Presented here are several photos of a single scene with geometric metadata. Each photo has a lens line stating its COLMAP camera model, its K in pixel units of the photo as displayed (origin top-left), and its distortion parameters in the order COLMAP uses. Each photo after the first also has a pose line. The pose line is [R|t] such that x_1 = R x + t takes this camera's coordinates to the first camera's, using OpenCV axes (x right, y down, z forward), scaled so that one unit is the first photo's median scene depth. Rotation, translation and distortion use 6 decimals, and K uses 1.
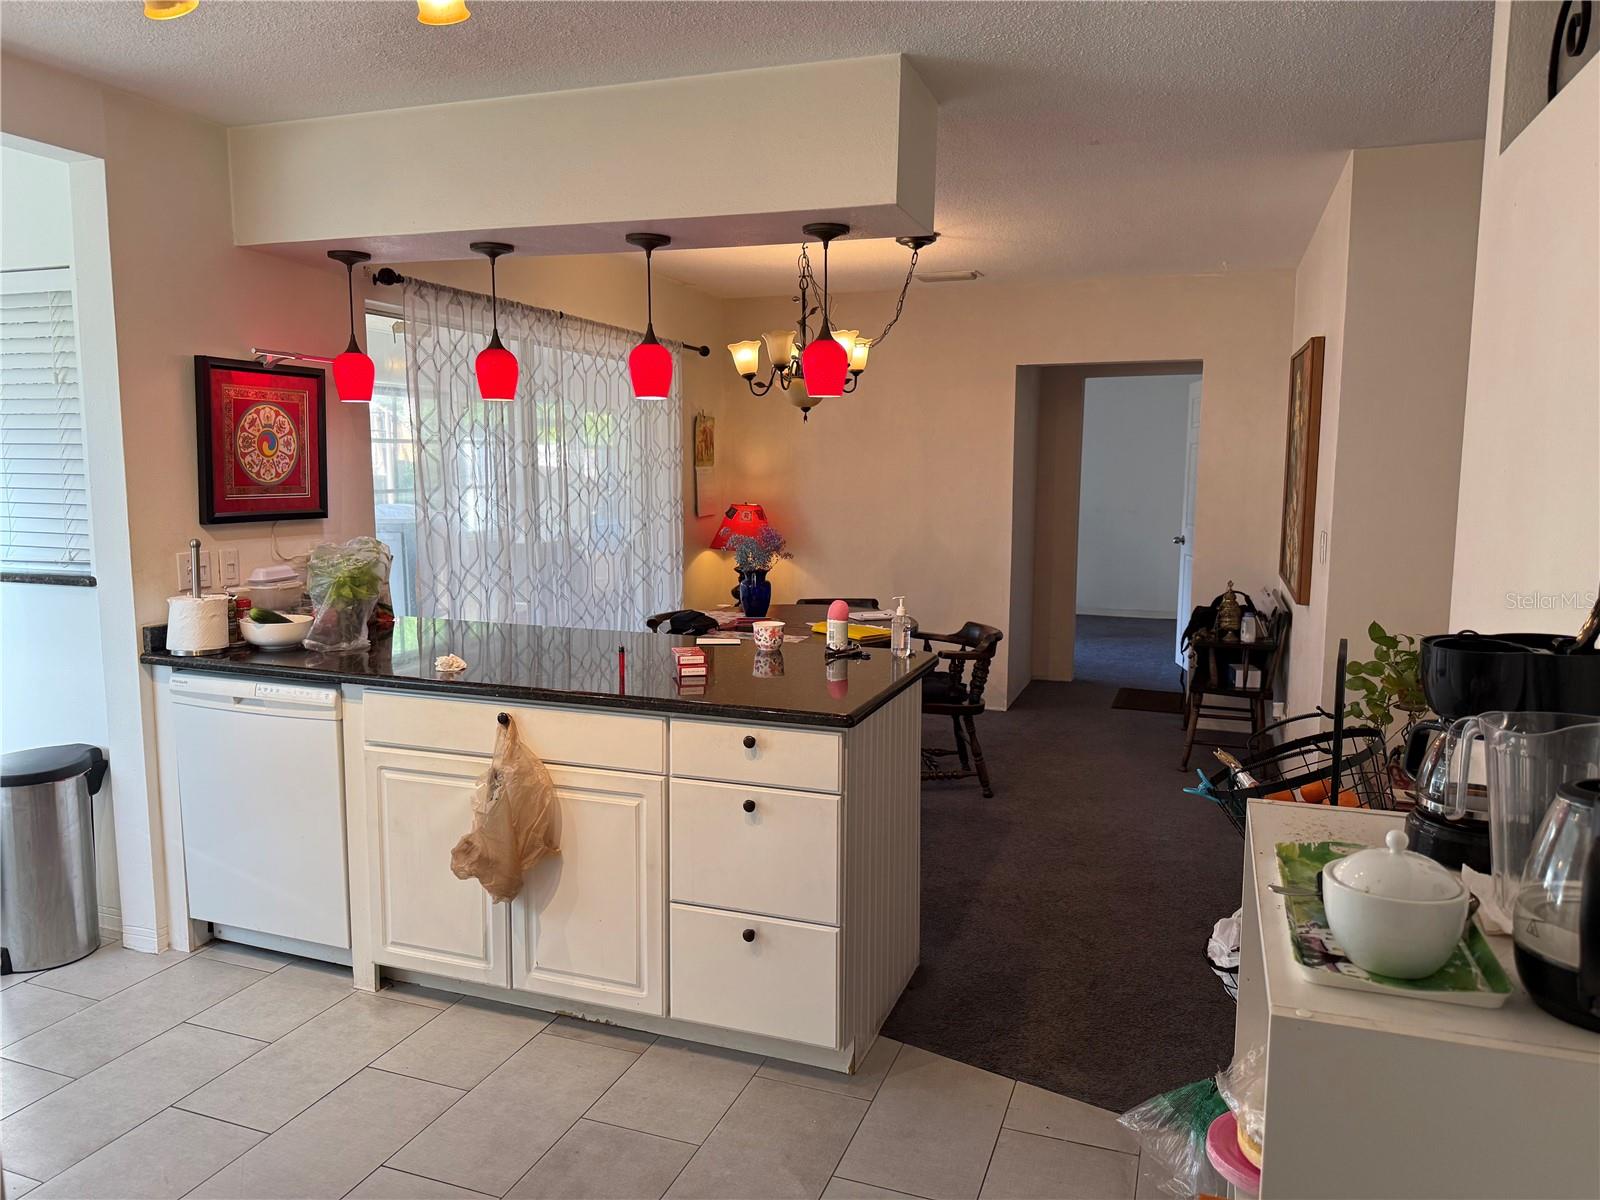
lens RADIAL K [[1132.5, 0, 801.2], [0, 1132.5, 600.0], [0, 0, 1]] dist [0.078047, -0.092465]
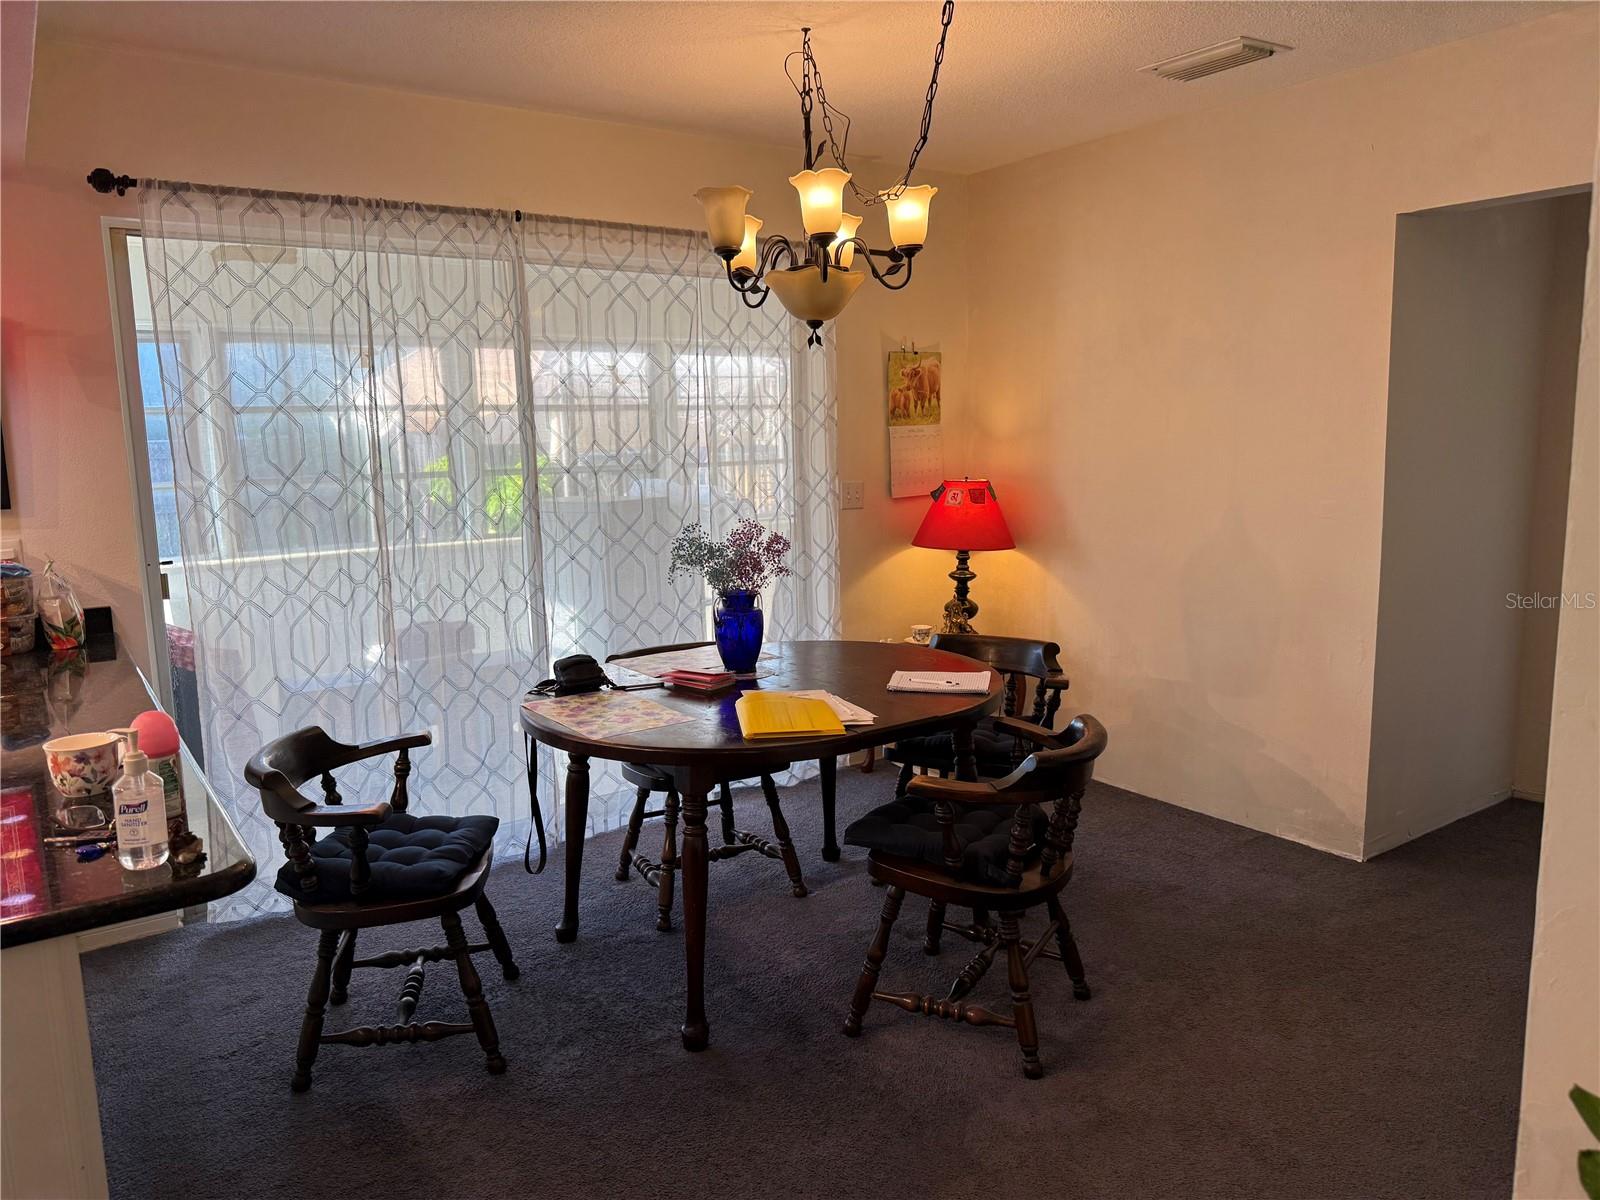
lens RADIAL K [[1132.5, 0, 804.5], [0, 1132.5, 601.3], [0, 0, 1]] dist [0.078047, -0.092465]
pose [[0.807167, 0.063483, -0.586899, 0.494920], [-0.044135, 0.997908, 0.047242, -0.072892], [0.588671, -0.012229, 0.808280, 0.724106]]
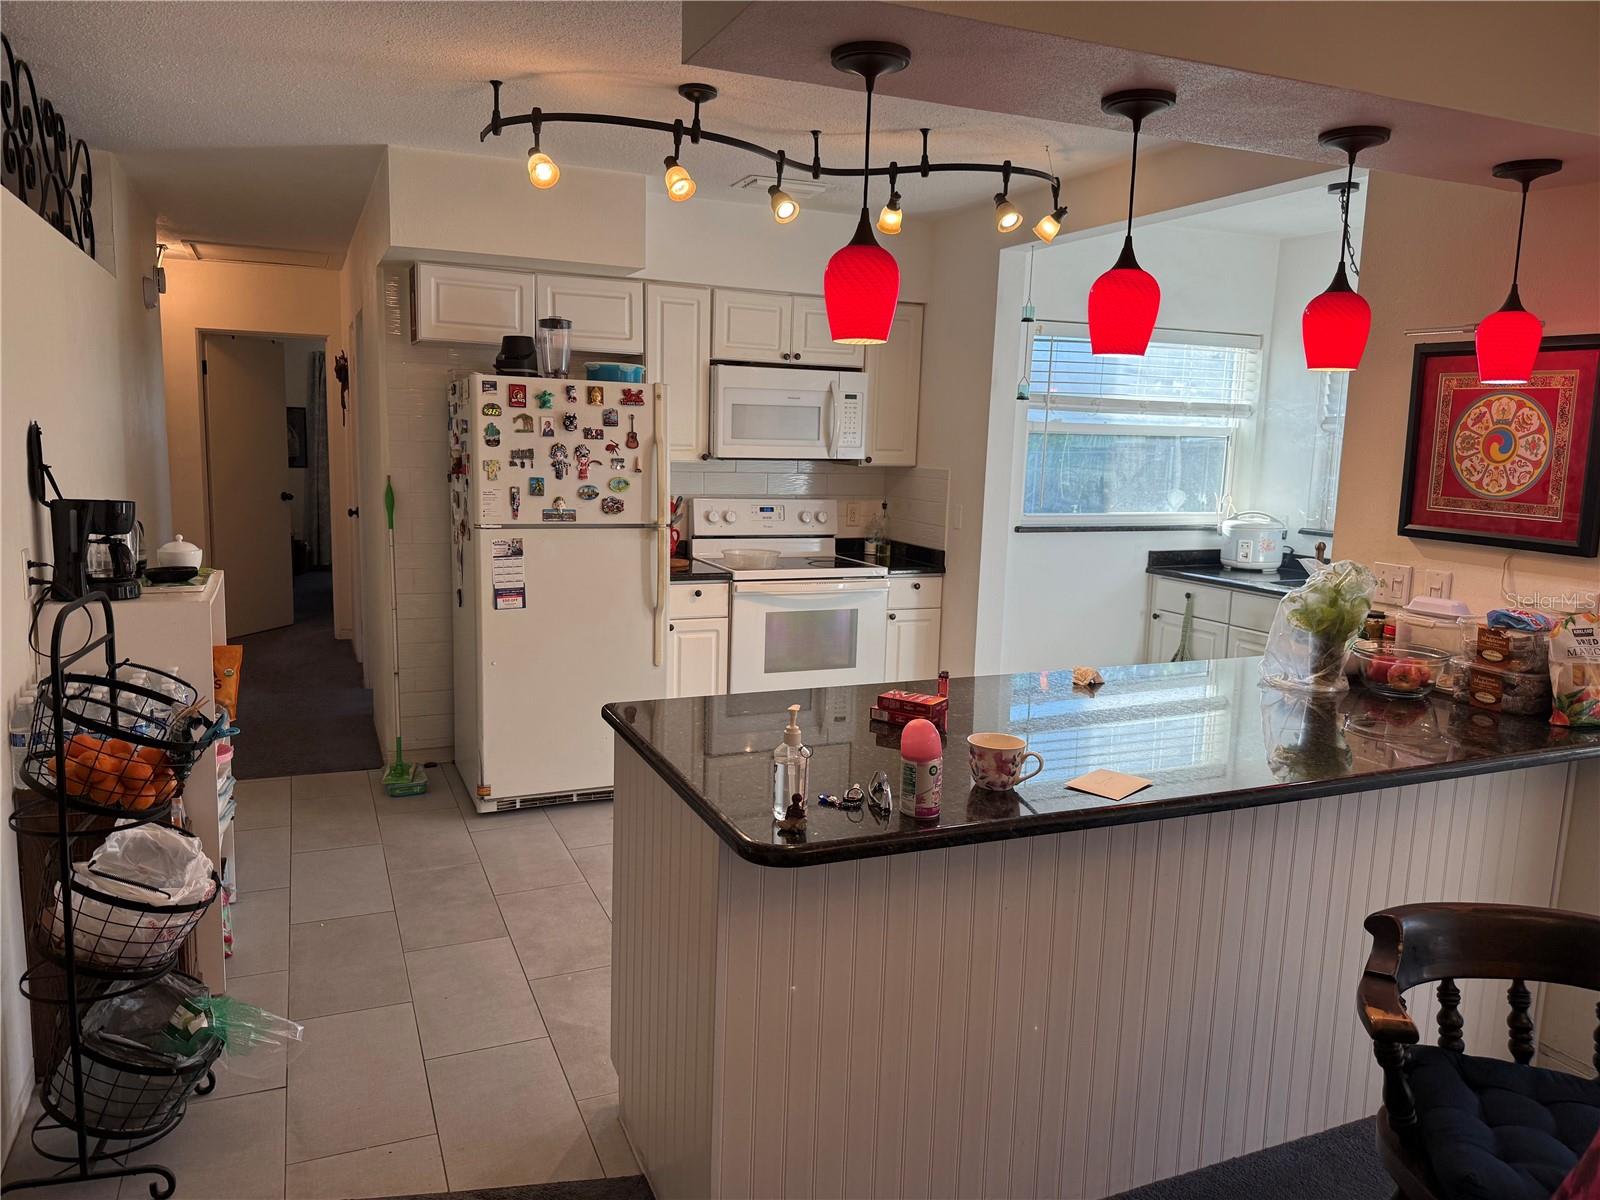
lens RADIAL K [[1132.5, 0, 807.1], [0, 1132.5, 622.5], [0, 0, 1]] dist [0.078047, -0.092465]
pose [[-0.715070, 0.086946, -0.693624, 0.402685], [-0.123073, 0.961078, 0.247350, -0.152543], [0.688133, 0.262240, -0.676538, 1.208751]]
